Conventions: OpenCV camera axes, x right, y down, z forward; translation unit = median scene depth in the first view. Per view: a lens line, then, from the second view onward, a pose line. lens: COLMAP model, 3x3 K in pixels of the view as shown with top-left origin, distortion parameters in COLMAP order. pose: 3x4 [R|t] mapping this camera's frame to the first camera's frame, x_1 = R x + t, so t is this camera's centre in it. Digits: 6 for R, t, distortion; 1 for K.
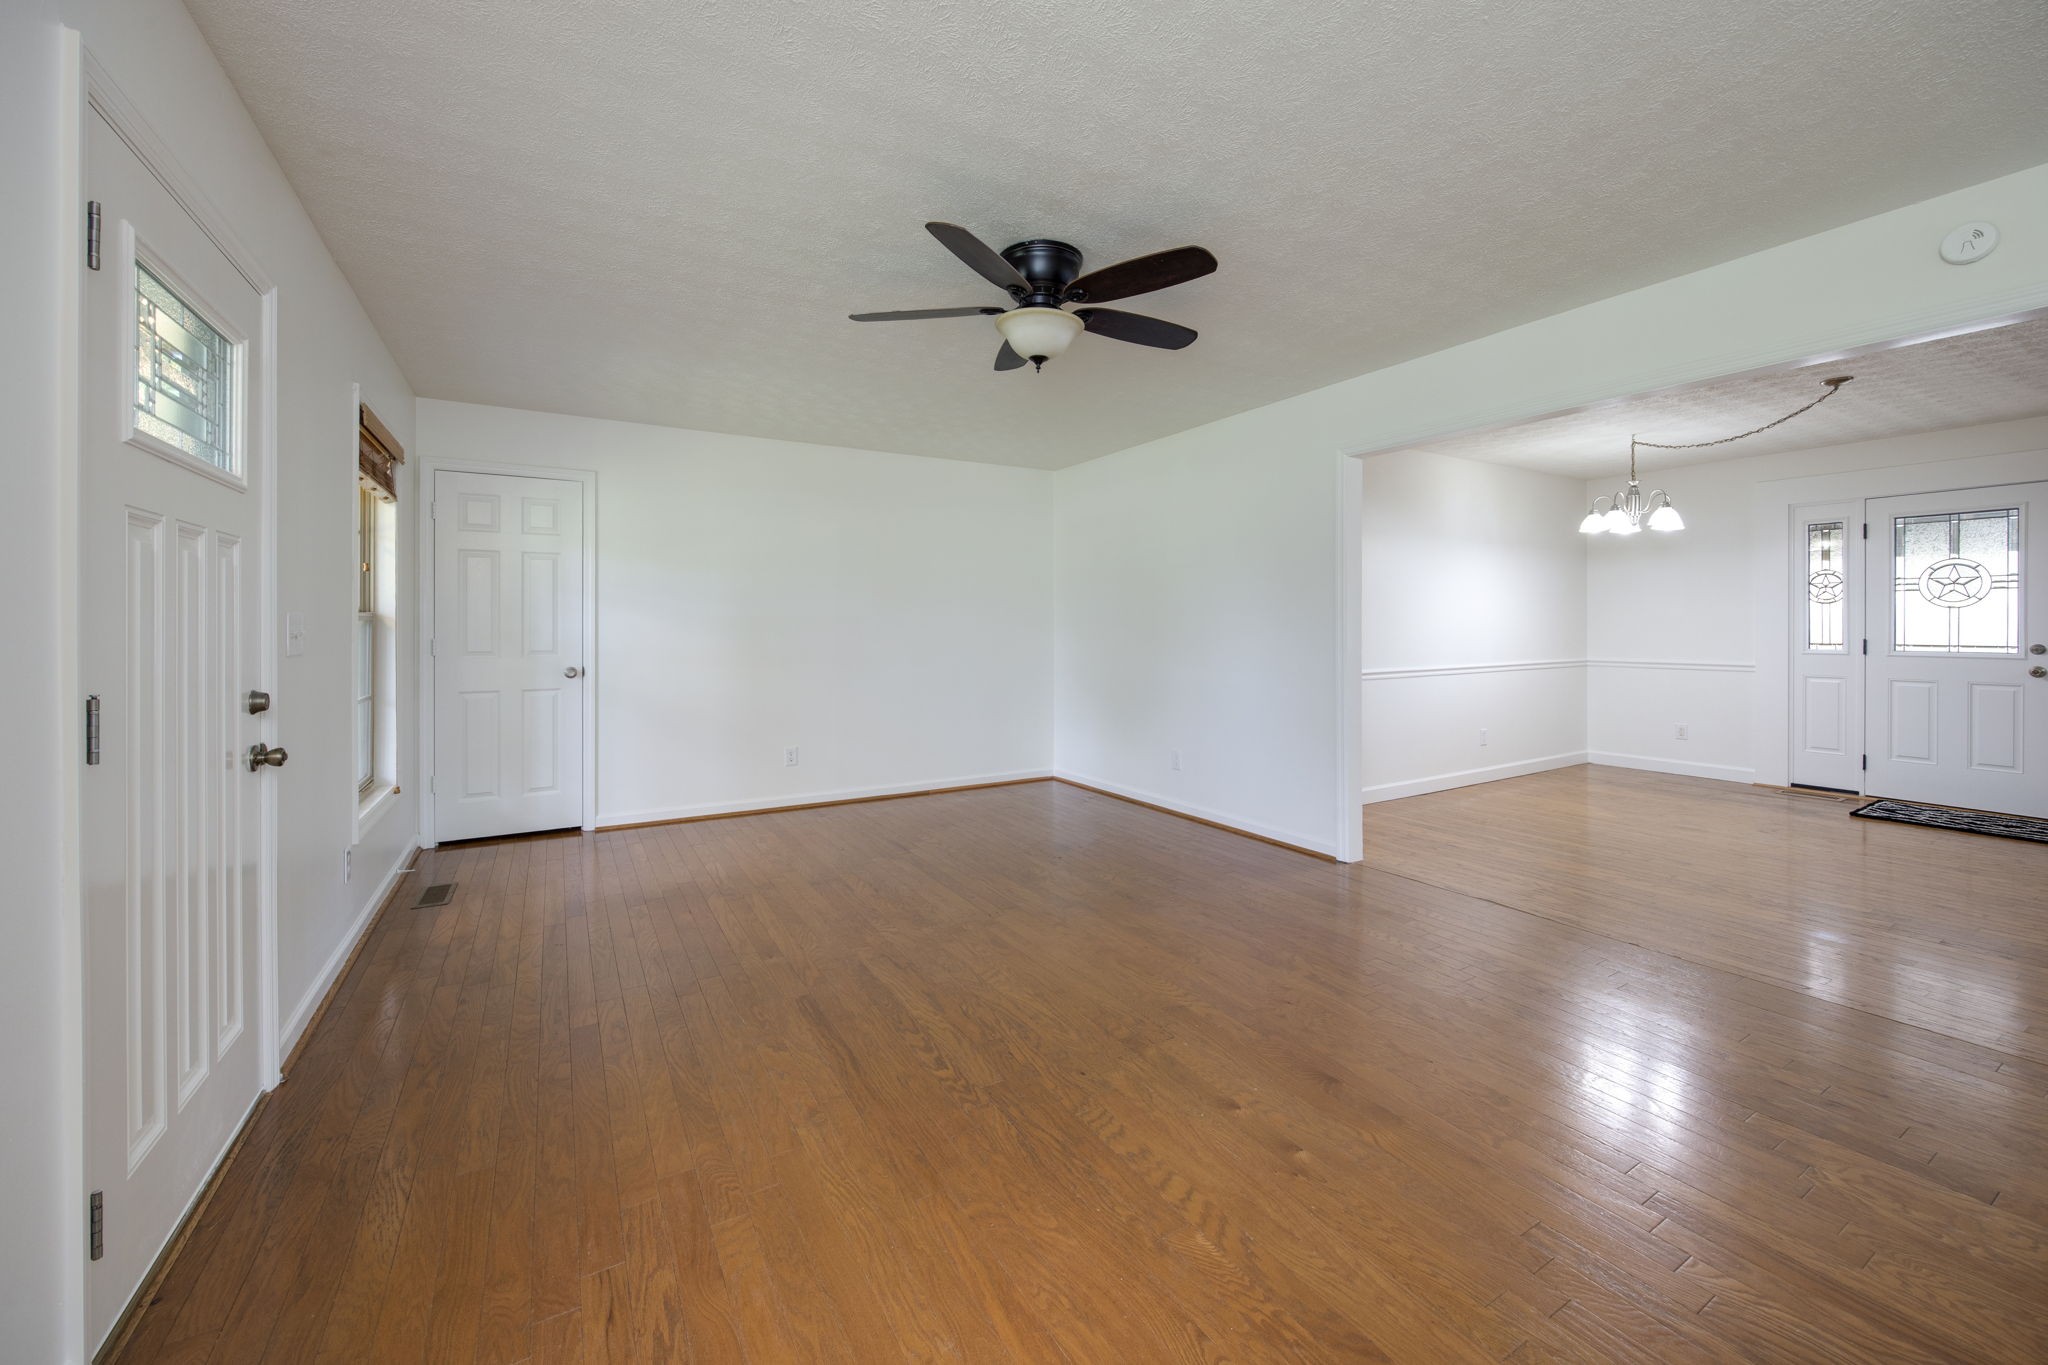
lens RADIAL K [[795.5, 0, 1038.4], [0, 795.5, 626.6], [0, 0, 1]] dist [-0.003524, -0.000358]
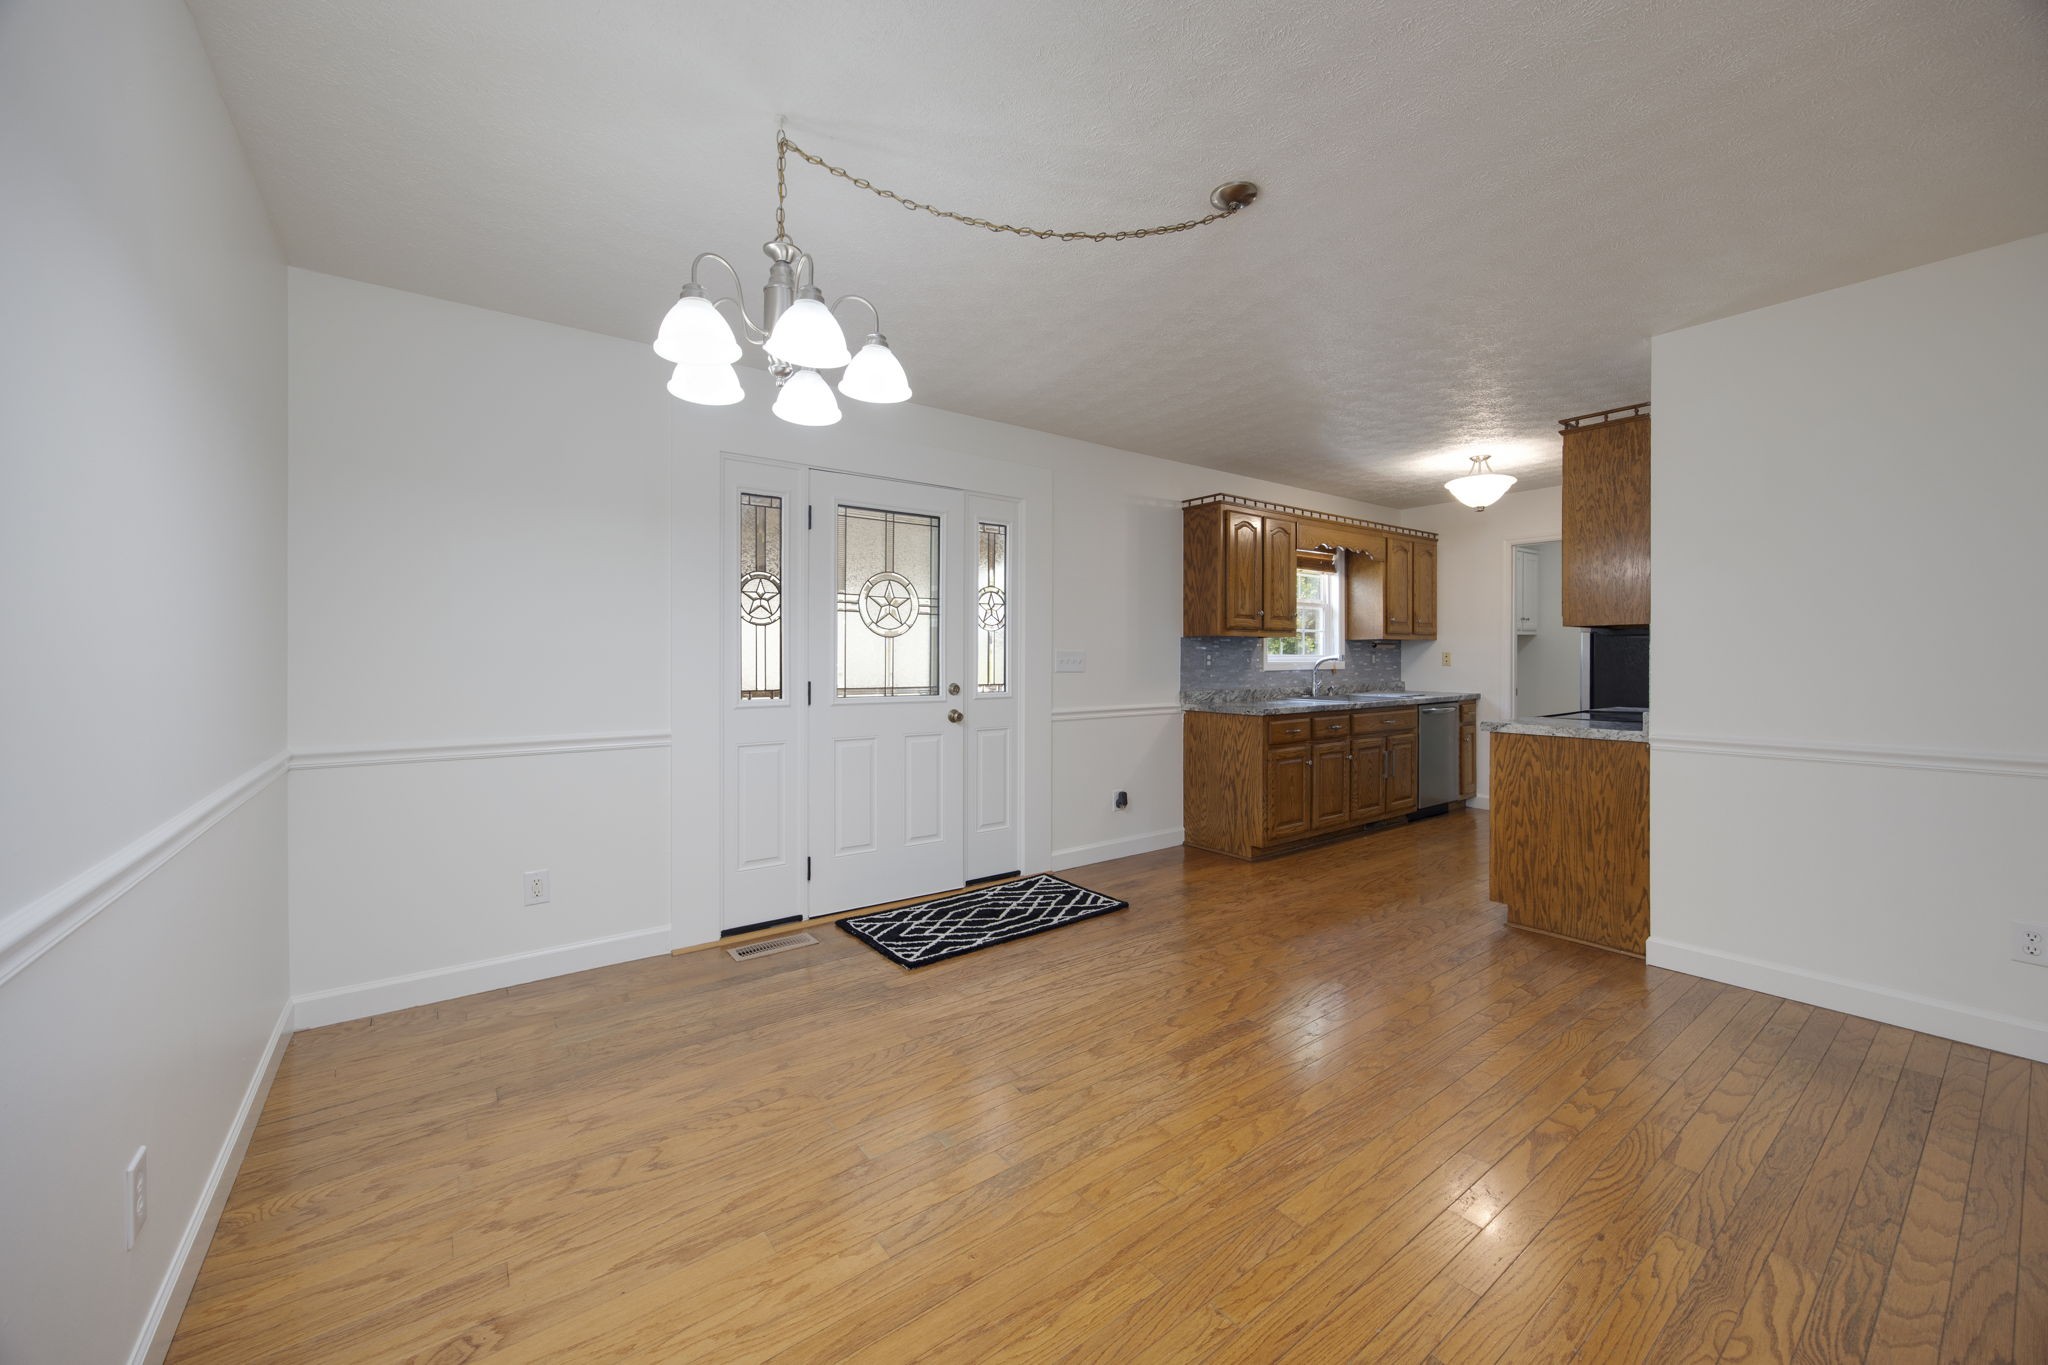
lens RADIAL K [[787.5, 0, 1031.0], [0, 787.5, 661.0], [0, 0, 1]] dist [-0.000568, 0.000138]
pose [[-0.107625, -0.000666, 0.994191, 0.401218], [0.002446, 0.999997, 0.000935, -0.001504], [-0.994189, 0.002533, -0.107623, 0.956033]]
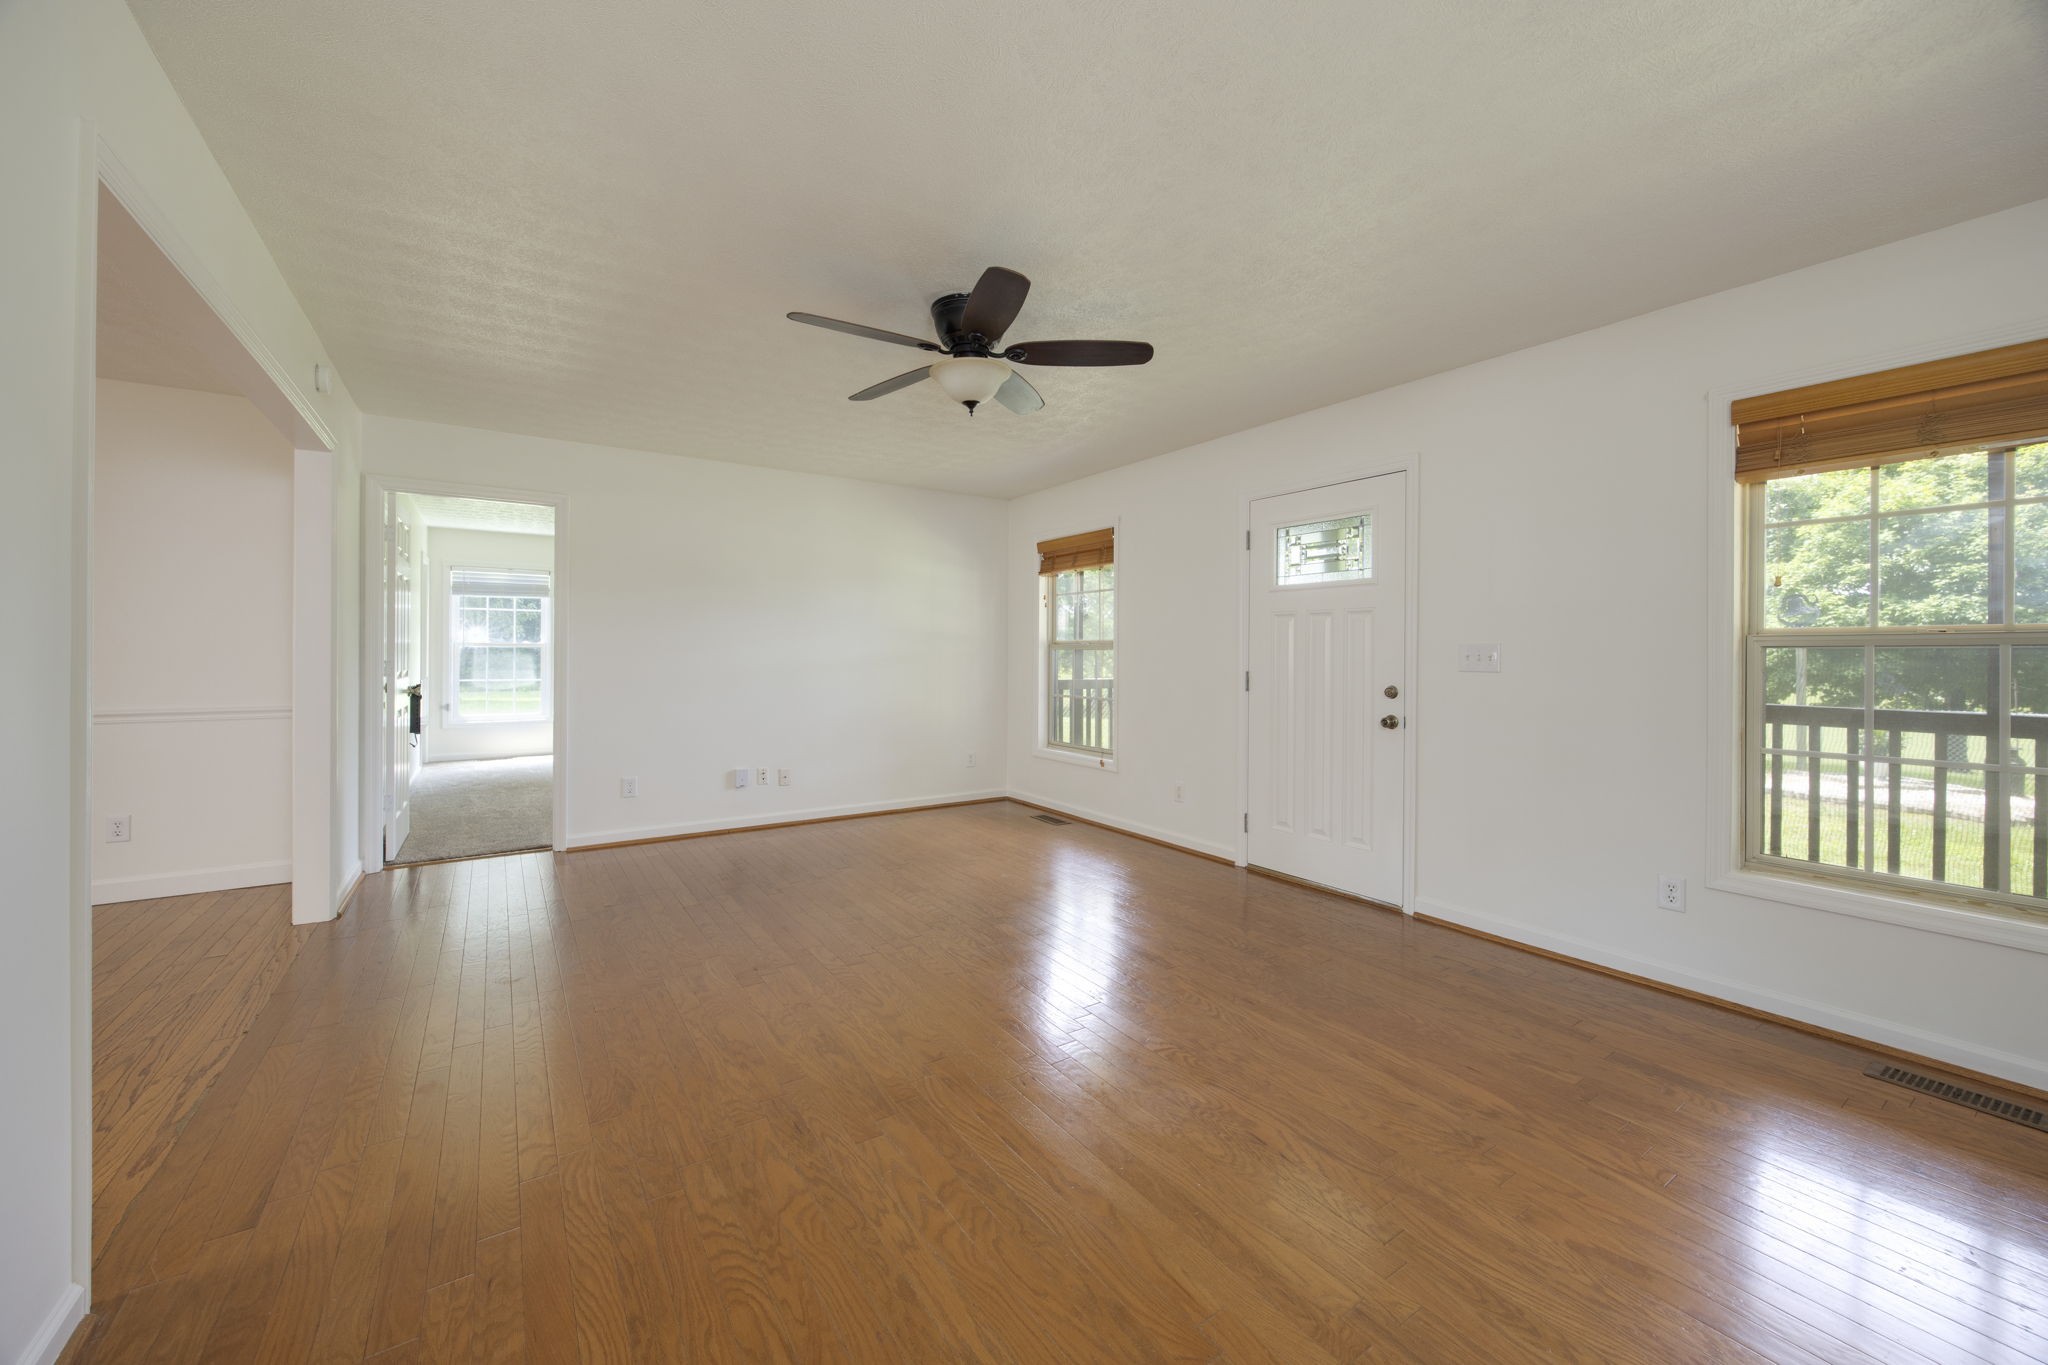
lens RADIAL K [[802.2, 0, 1025.5], [0, 802.2, 656.1], [0, 0, 1]] dist [-0.002955, 0.000071]
pose [[-0.998898, -0.000825, -0.046922, -0.011824], [-0.001135, 0.999978, 0.006578, 0.000325], [0.046915, 0.006624, -0.998877, 1.092955]]
